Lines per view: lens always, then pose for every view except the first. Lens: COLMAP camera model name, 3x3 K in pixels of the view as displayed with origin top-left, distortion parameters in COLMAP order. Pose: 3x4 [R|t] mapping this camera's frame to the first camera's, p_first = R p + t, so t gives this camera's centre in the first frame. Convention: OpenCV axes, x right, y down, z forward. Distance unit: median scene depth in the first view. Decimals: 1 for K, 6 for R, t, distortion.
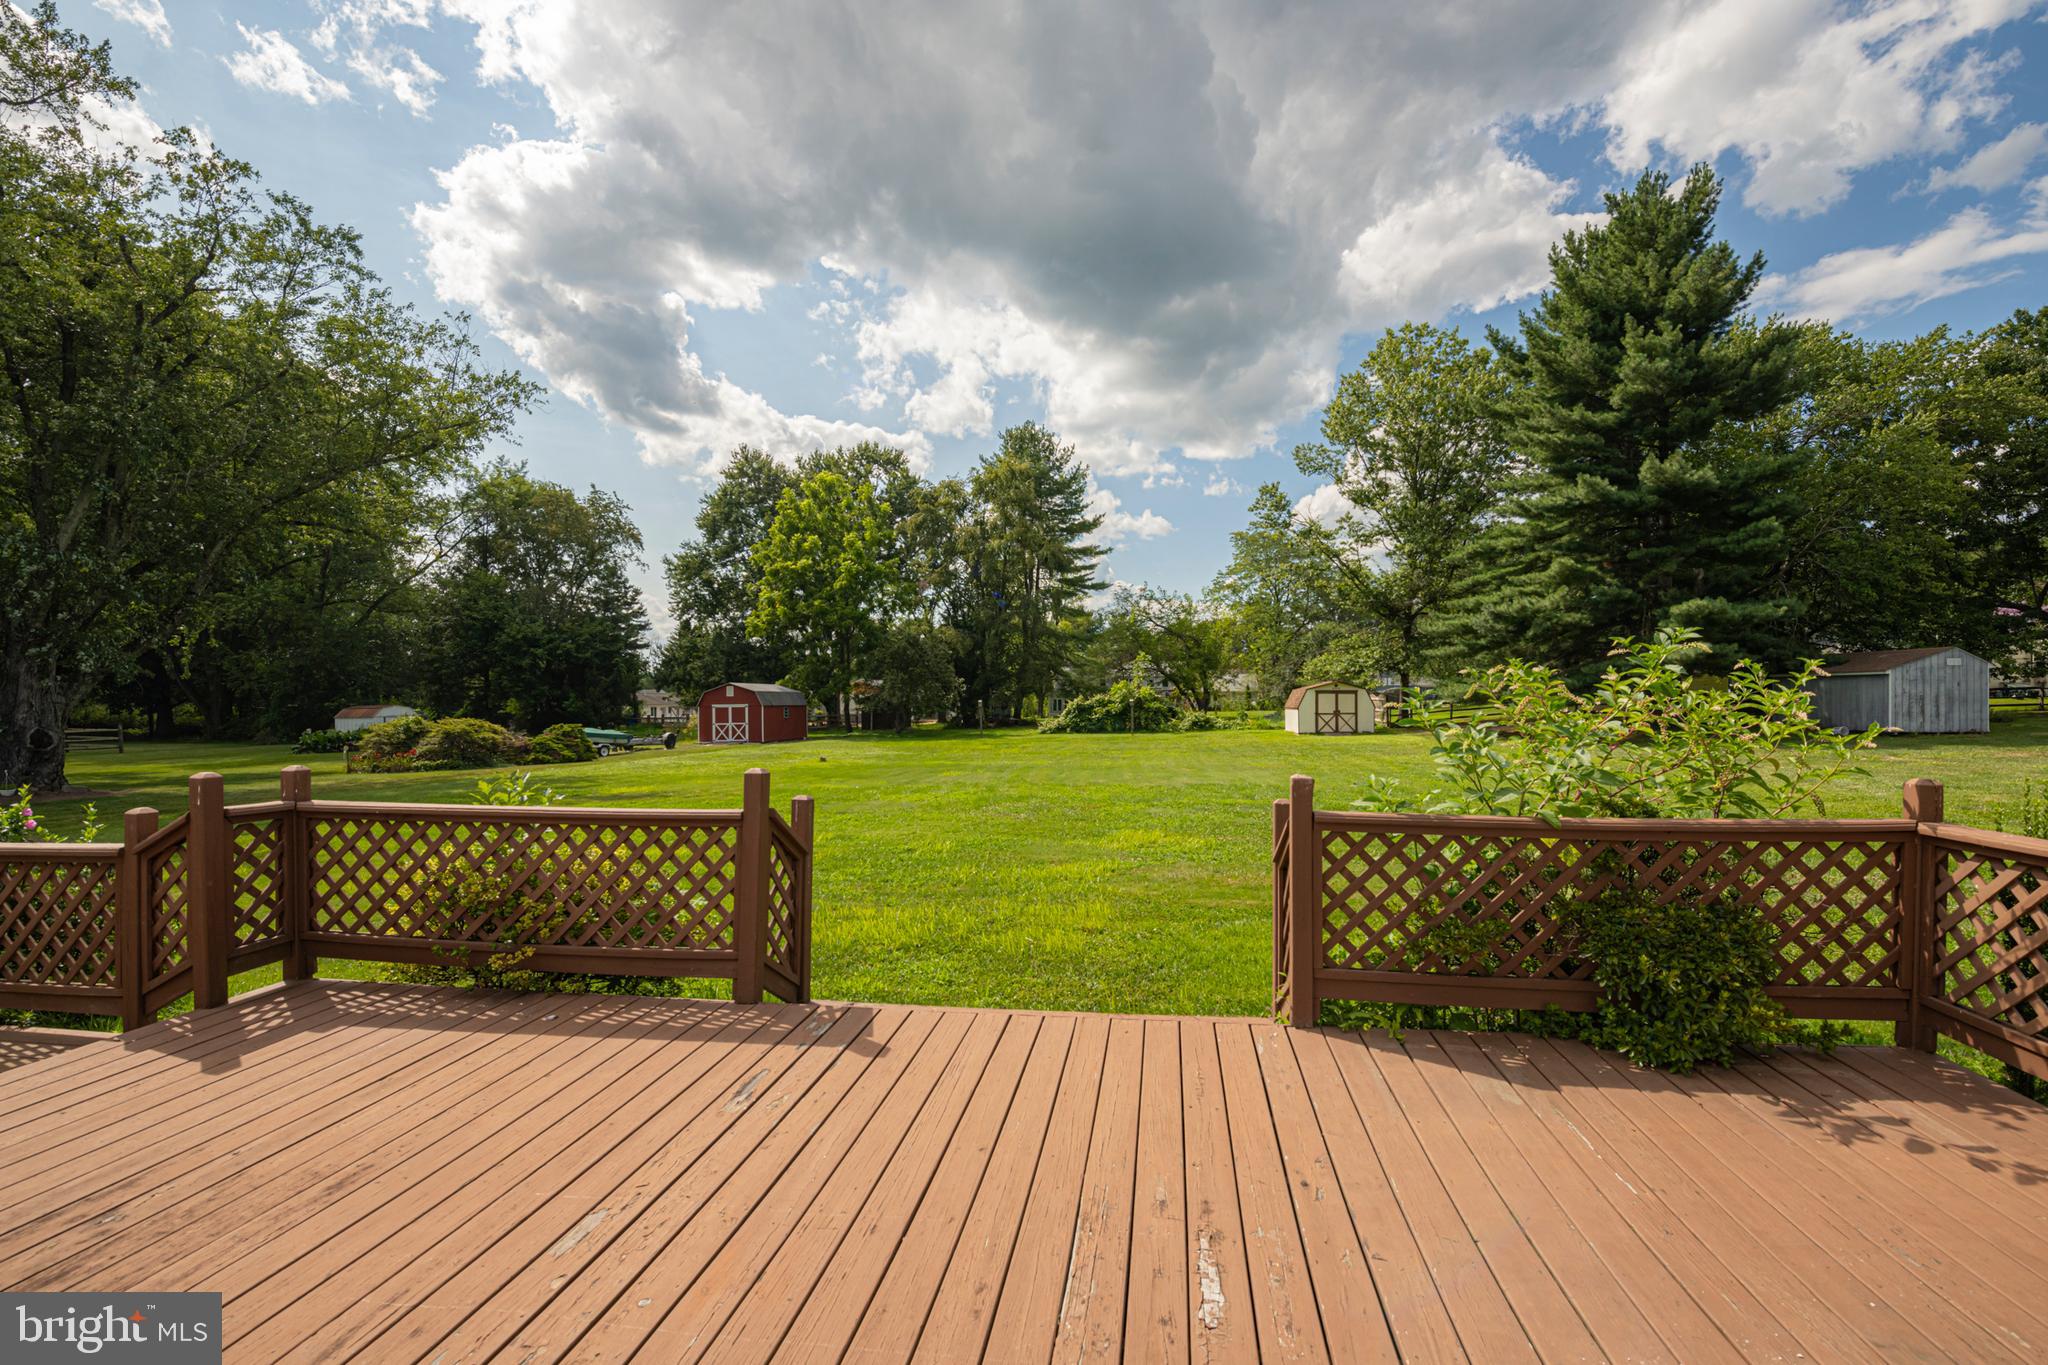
lens RADIAL K [[858.3, 0, 1021.8], [0, 858.3, 667.3], [0, 0, 1]] dist [0.016336, -0.000089]
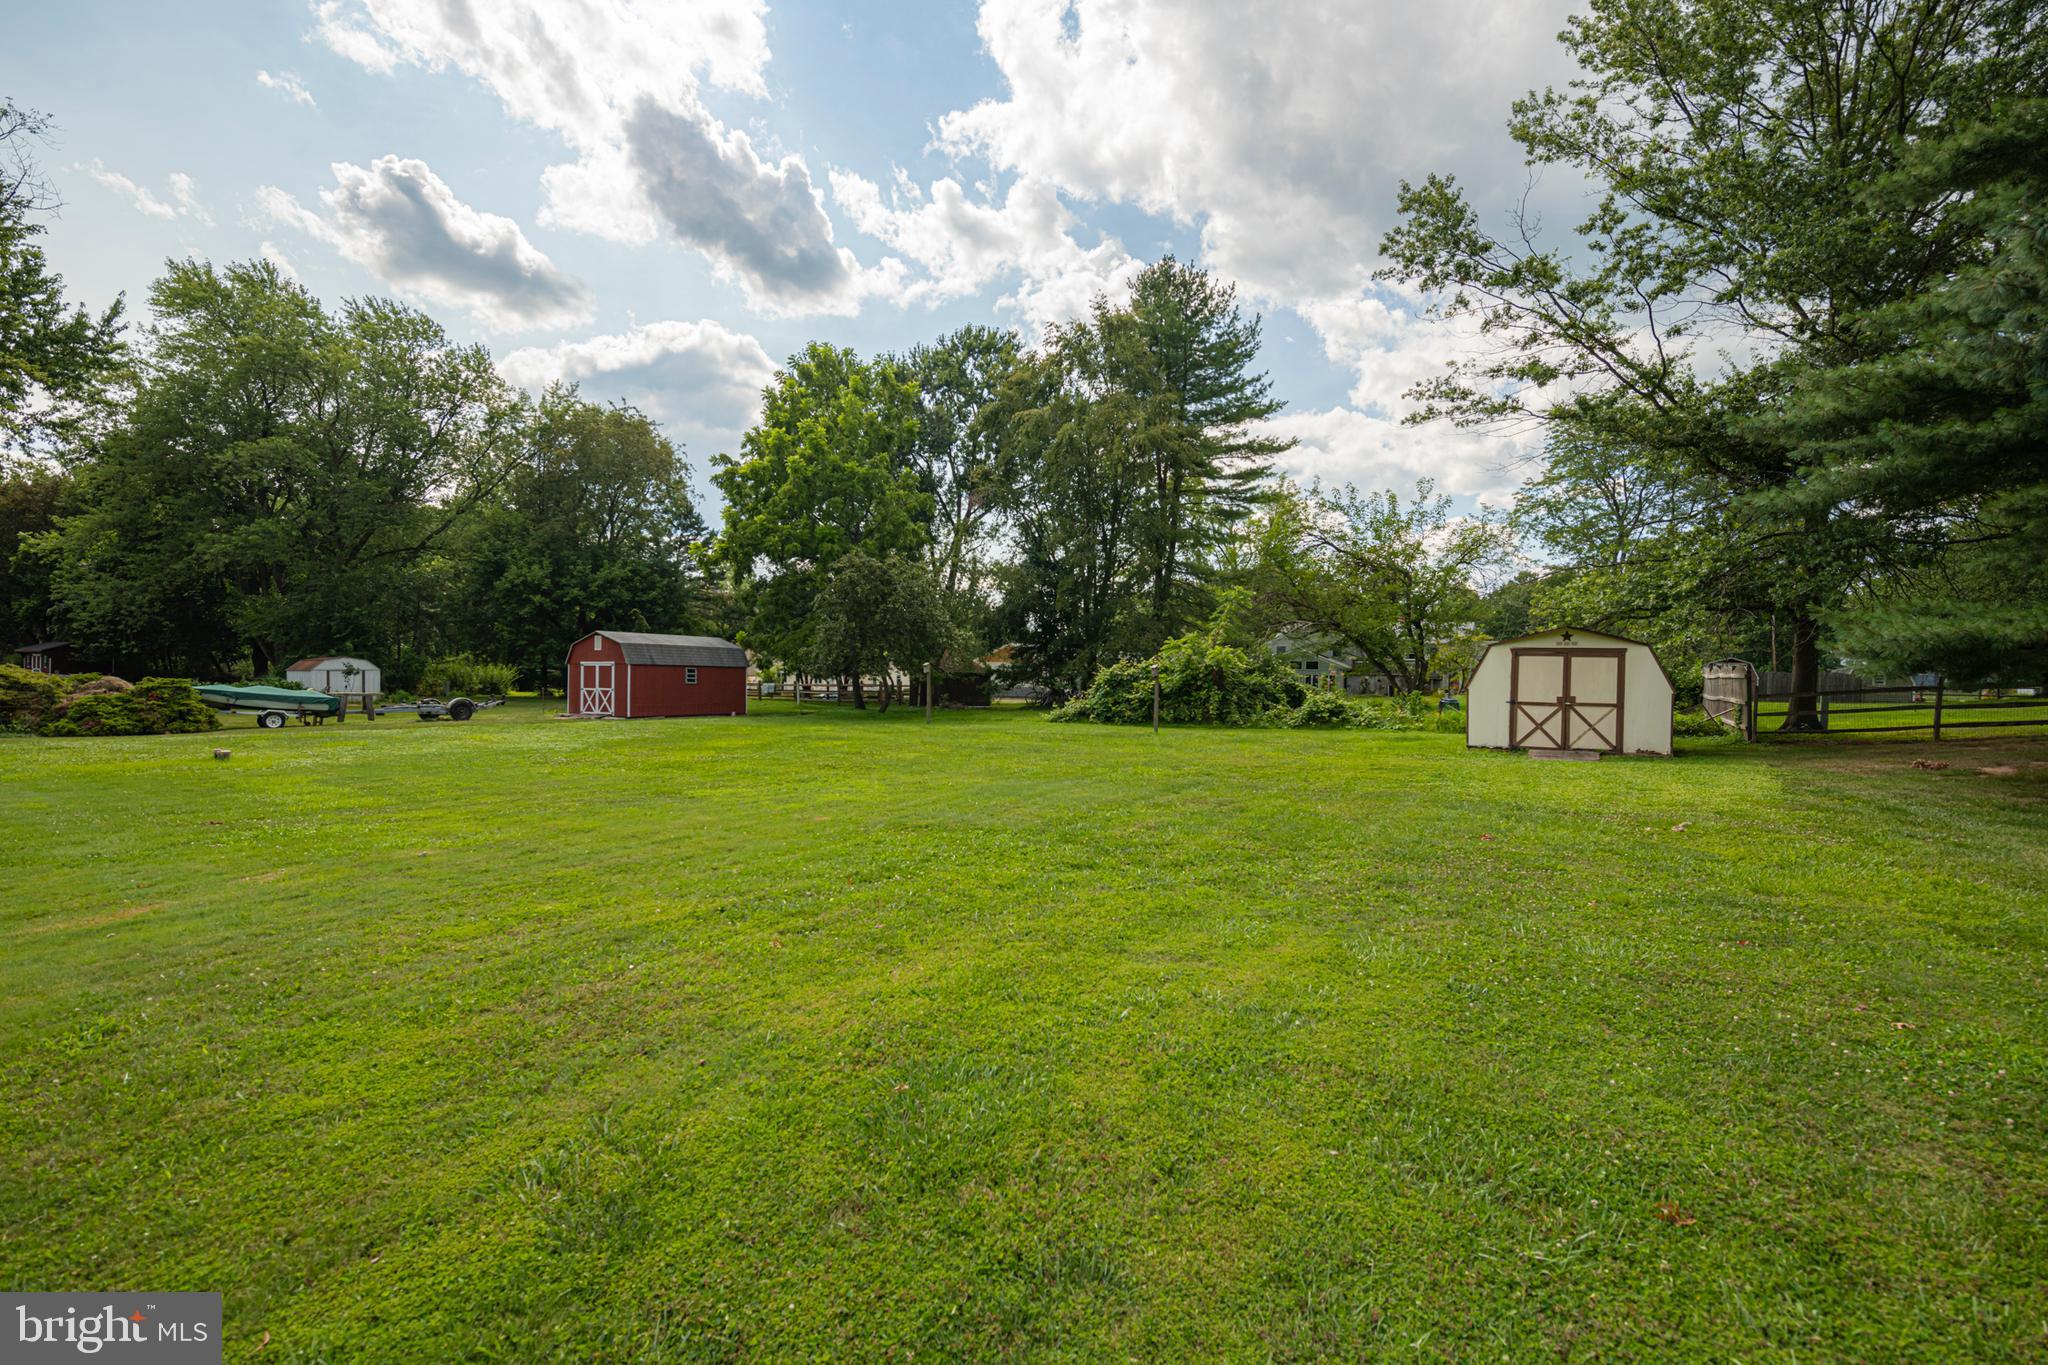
lens RADIAL K [[881.2, 0, 1041.5], [0, 881.2, 663.1], [0, 0, 1]] dist [0.000314, -0.000392]
pose [[0.926760, 0.017303, -0.375256, 0.245816], [-0.009236, 0.999686, 0.023287, 0.022213], [0.375541, -0.018116, 0.926629, 0.431075]]
